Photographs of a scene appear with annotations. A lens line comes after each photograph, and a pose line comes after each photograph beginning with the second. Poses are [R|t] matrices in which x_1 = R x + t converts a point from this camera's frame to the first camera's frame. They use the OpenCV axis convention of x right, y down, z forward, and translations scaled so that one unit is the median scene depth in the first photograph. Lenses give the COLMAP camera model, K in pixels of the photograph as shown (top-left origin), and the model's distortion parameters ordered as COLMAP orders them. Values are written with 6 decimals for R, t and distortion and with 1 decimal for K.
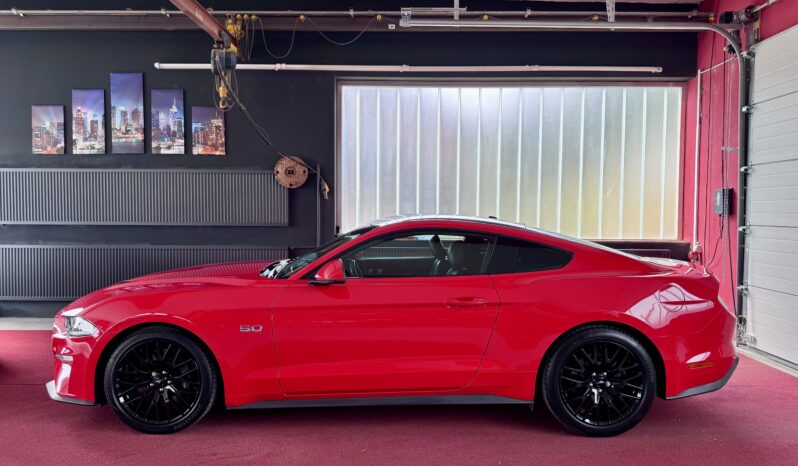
lens RADIAL K [[583.8, 0, 406.2], [0, 583.8, 234.1], [0, 0, 1]] dist [0.103506, -0.176073]
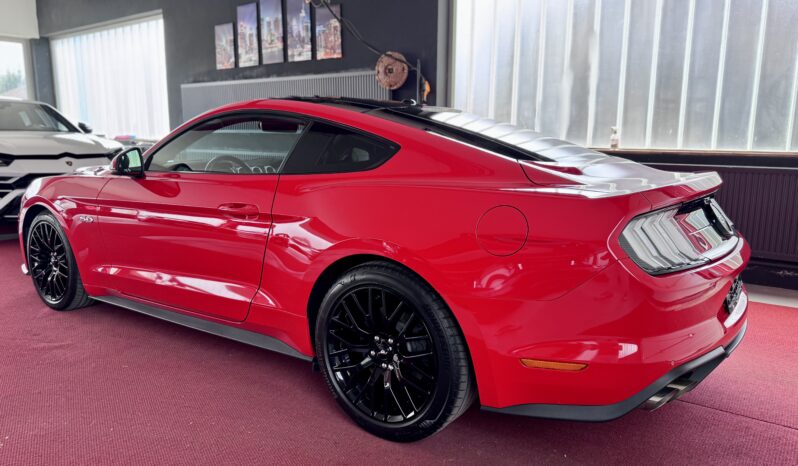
lens RADIAL K [[583.8, 0, 406.2], [0, 583.8, 234.1], [0, 0, 1]] dist [0.103506, -0.176073]
pose [[0.793632, 0.098426, -0.600383, 0.380344], [-0.026388, 0.991467, 0.127659, 0.025090], [0.607825, -0.085471, 0.789458, 0.288826]]
